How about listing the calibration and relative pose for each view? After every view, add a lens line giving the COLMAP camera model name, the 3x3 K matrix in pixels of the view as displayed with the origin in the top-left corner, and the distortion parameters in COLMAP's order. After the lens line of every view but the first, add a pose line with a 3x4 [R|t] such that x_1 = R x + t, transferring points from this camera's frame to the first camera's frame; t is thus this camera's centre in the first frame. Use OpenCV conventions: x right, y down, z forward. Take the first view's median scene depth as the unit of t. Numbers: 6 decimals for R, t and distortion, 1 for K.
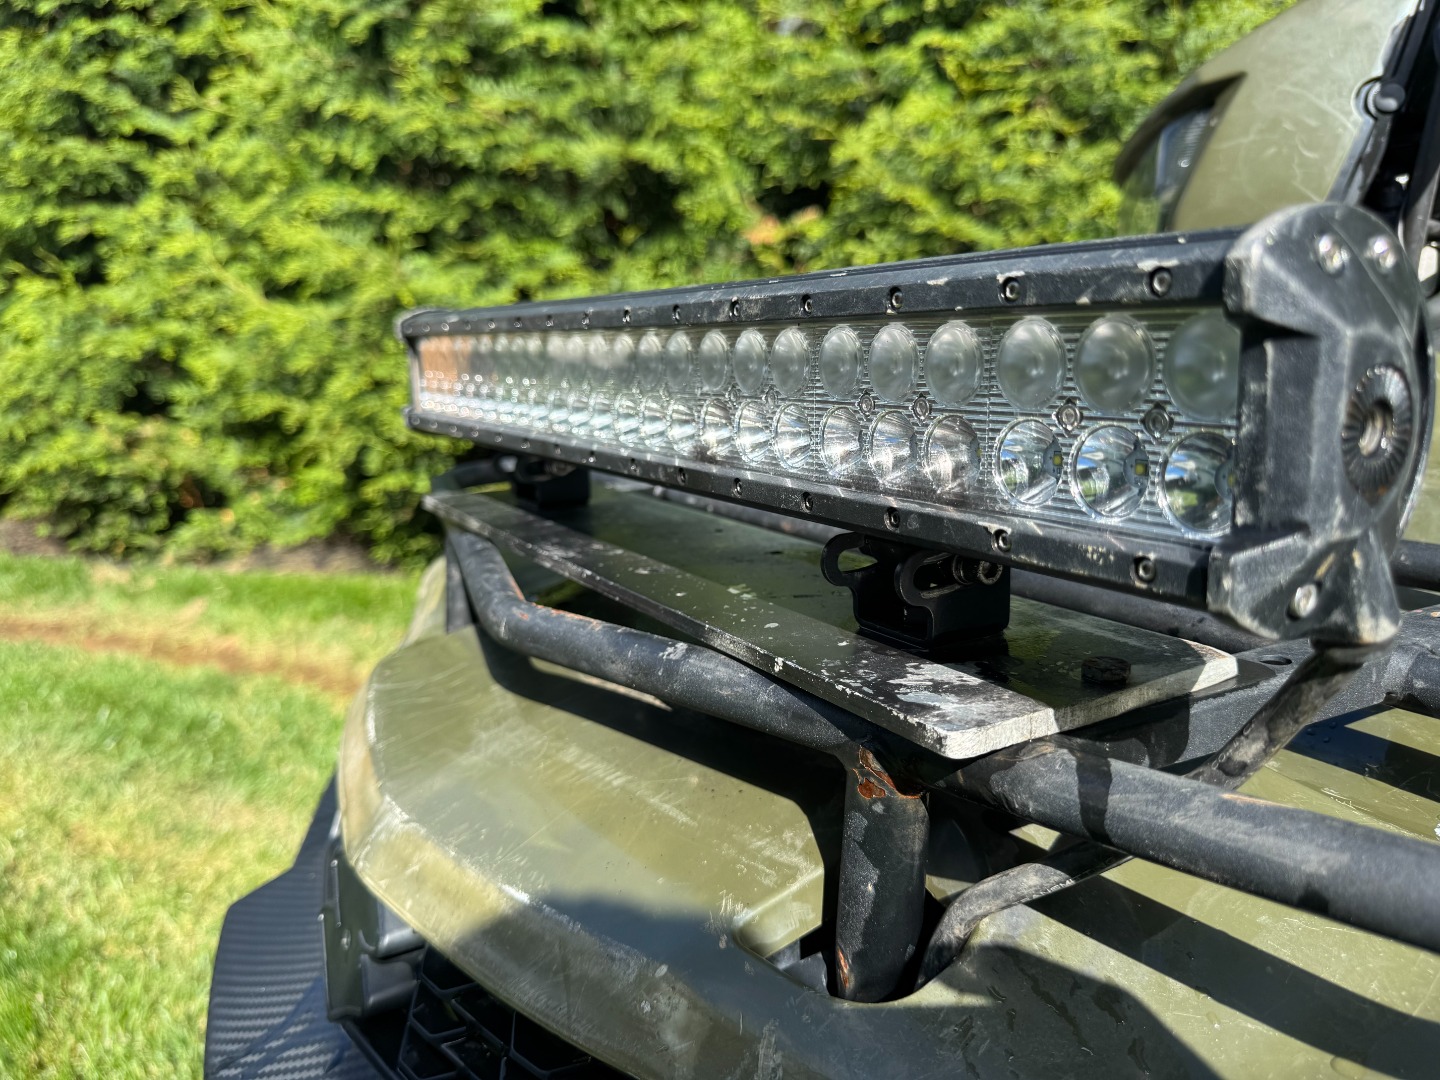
lens RADIAL K [[1028.0, 0, 734.8], [0, 1028.0, 519.3], [0, 0, 1]] dist [0.043635, -0.047801]
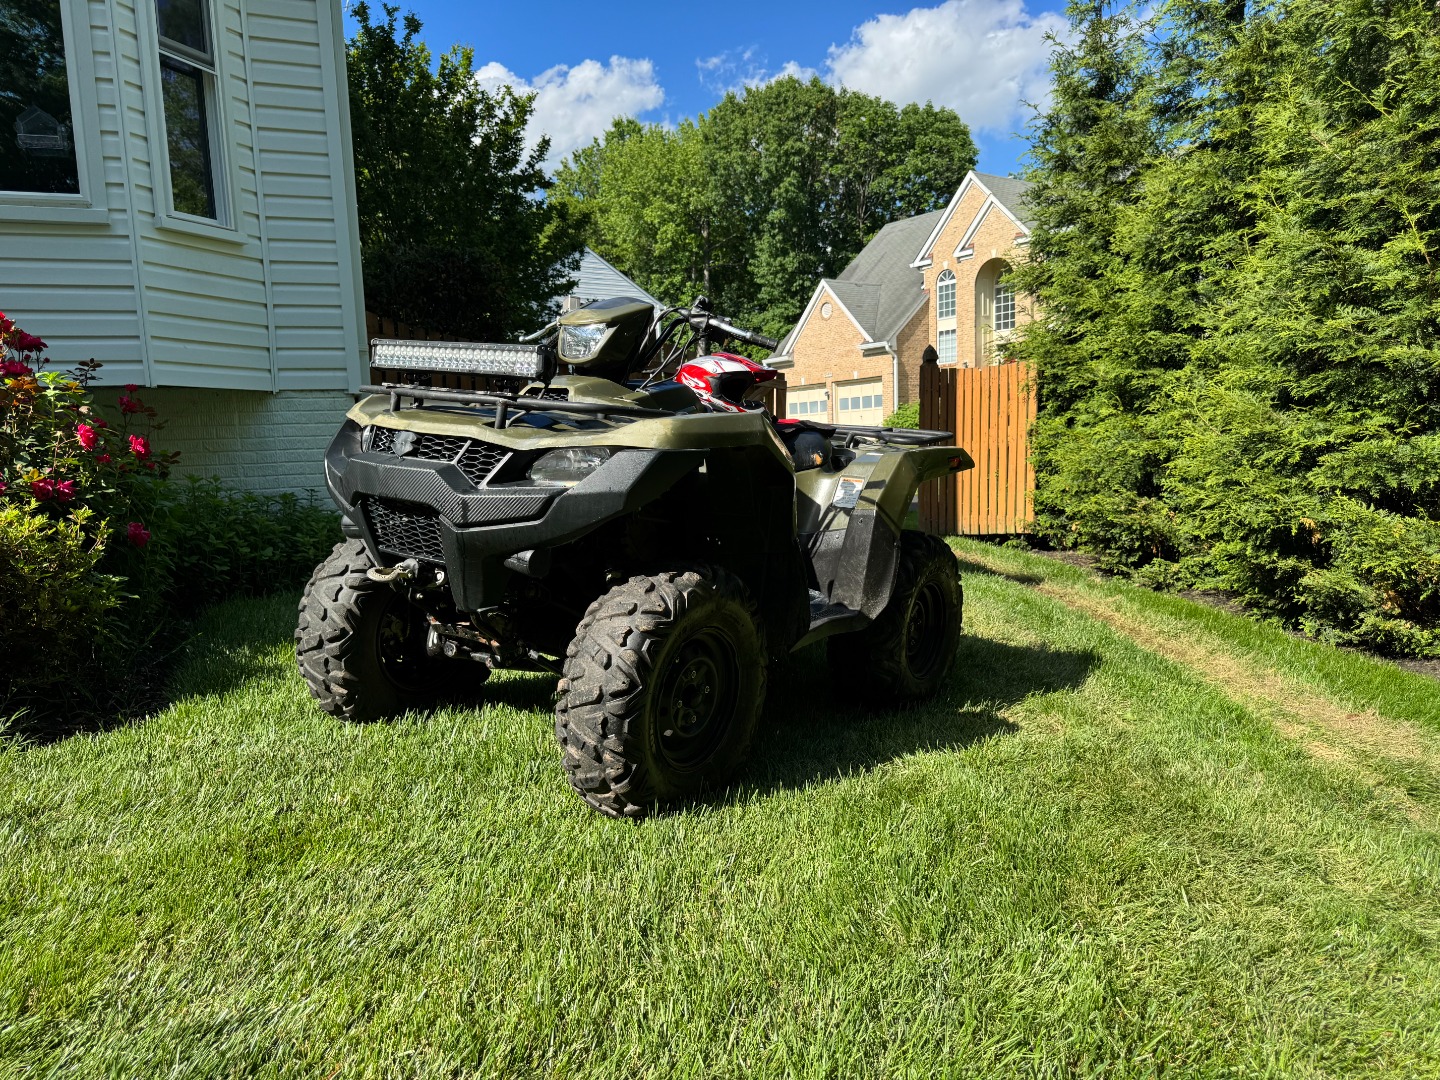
lens RADIAL K [[1028.0, 0, 727.7], [0, 1028.0, 549.1], [0, 0, 1]] dist [0.043635, -0.047801]
pose [[0.483784, 0.196059, -0.852944, 0.687694], [-0.287056, 0.956218, 0.056982, 0.106258], [0.826772, 0.217276, 0.518883, -0.498484]]
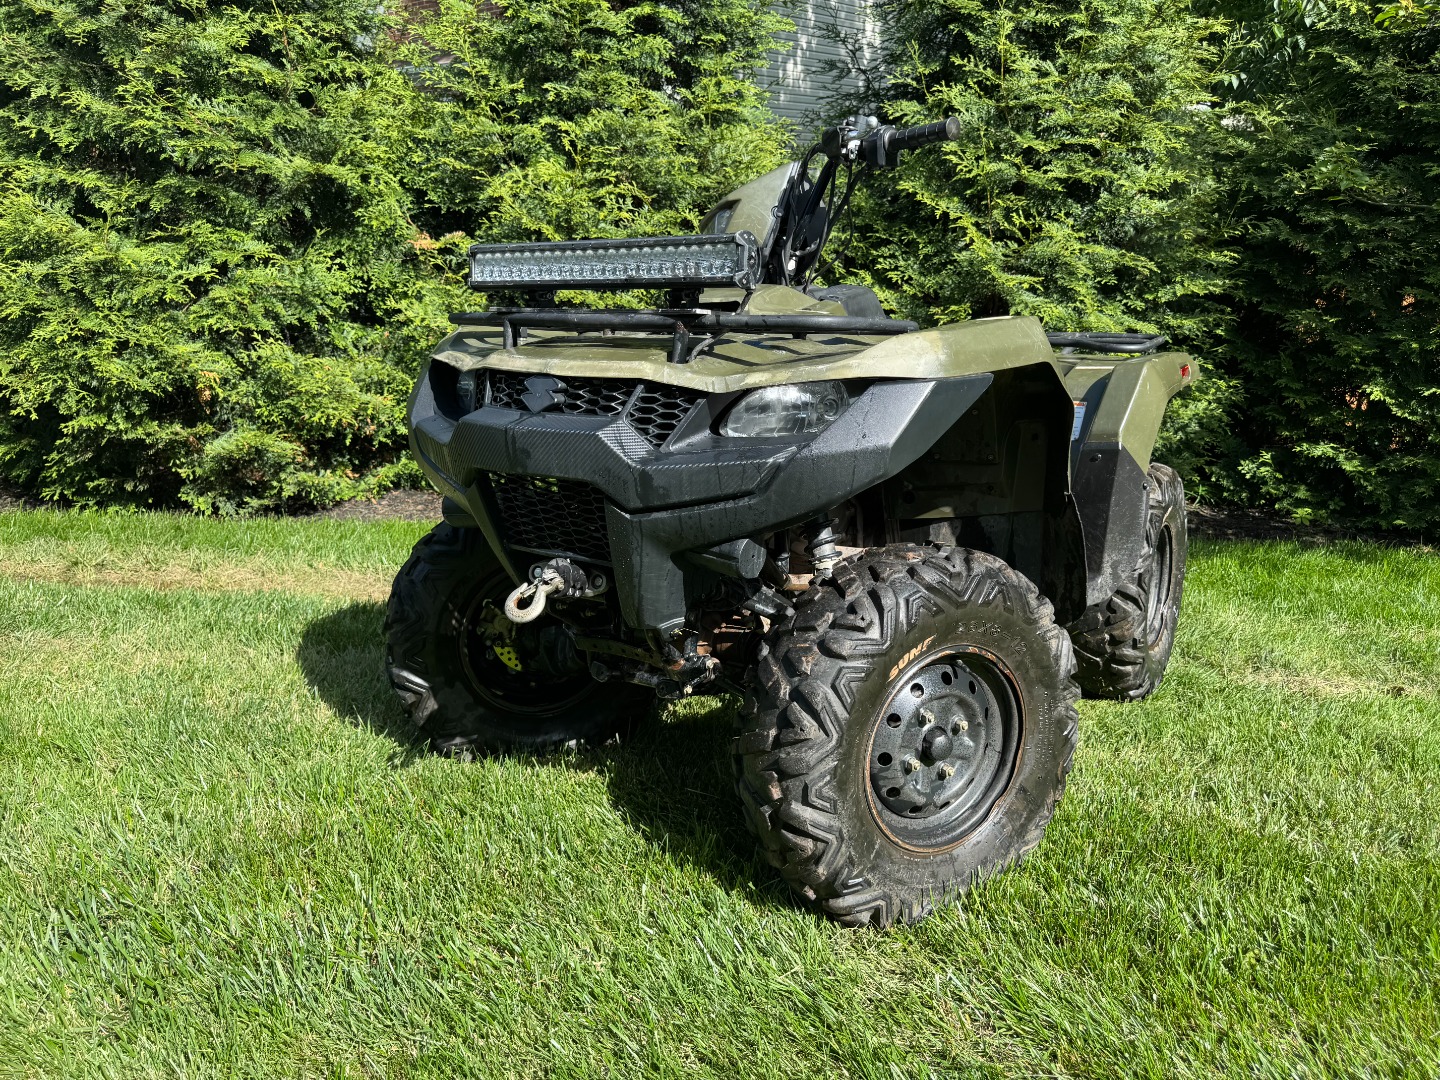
lens RADIAL K [[1028.0, 0, 726.6], [0, 1028.0, 520.2], [0, 0, 1]] dist [0.043635, -0.047801]
pose [[0.911992, 0.001782, 0.410204, -0.162855], [0.013068, 0.999357, -0.033396, 0.126228], [-0.410000, 0.035818, 0.911382, -0.352574]]
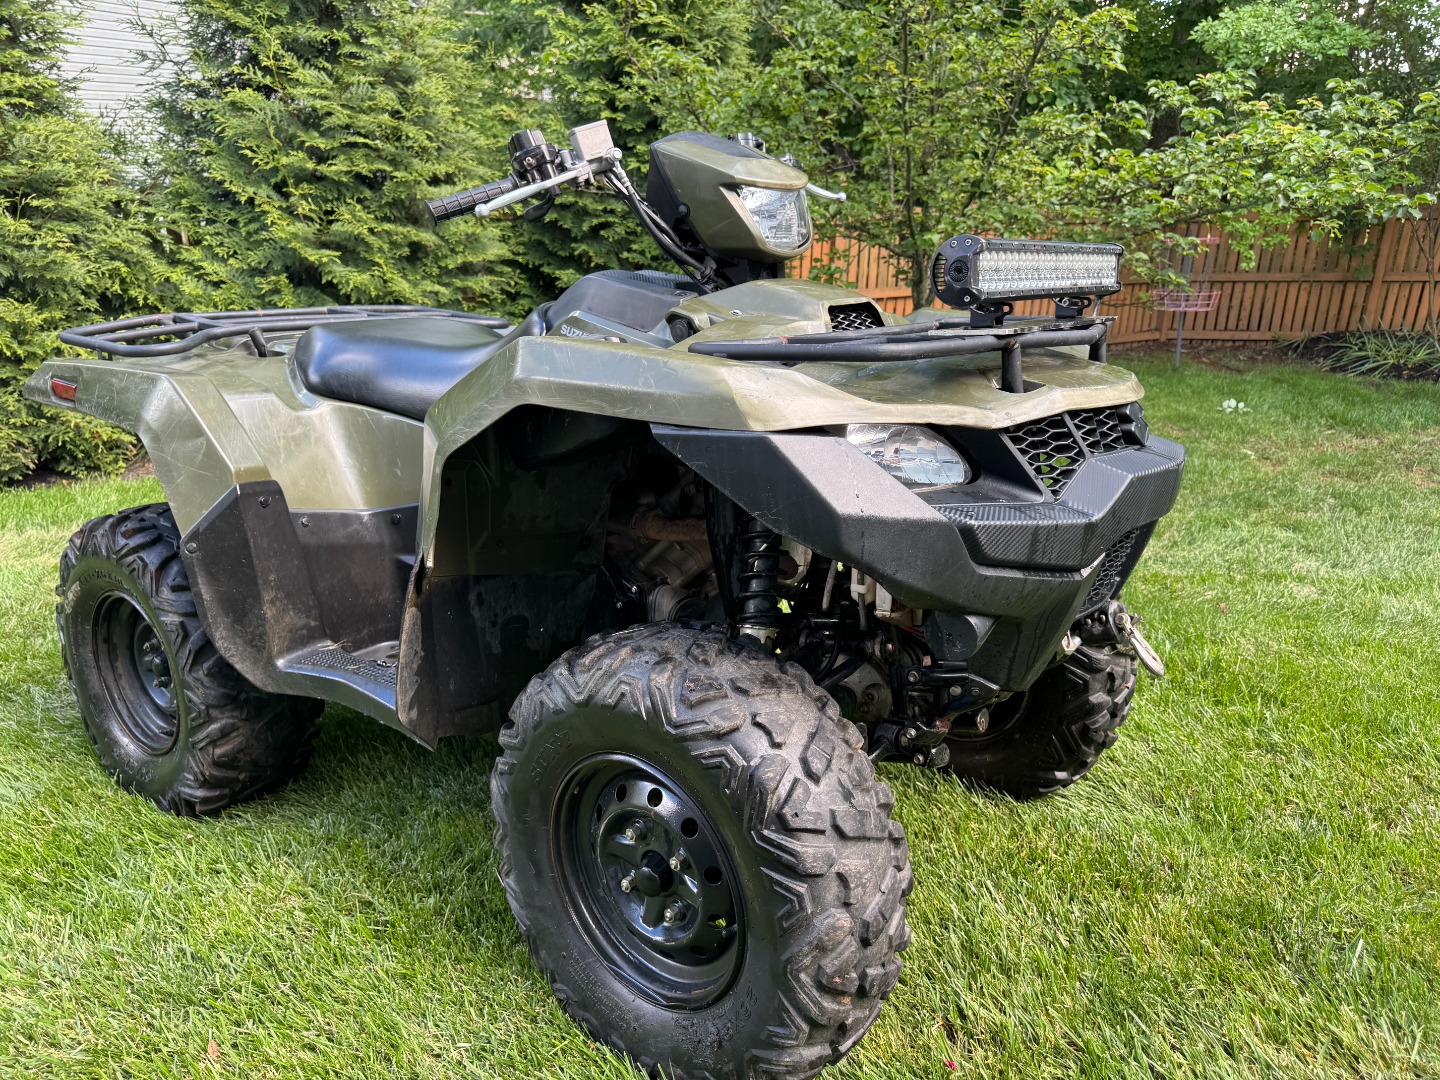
lens RADIAL K [[1028.0, 0, 711.5], [0, 1028.0, 546.4], [0, 0, 1]] dist [0.043635, -0.047801]
pose [[0.652588, -0.148582, 0.743002, -0.163136], [0.142423, 0.987161, 0.072316, 0.205513], [-0.744207, 0.058628, 0.665371, -0.837109]]
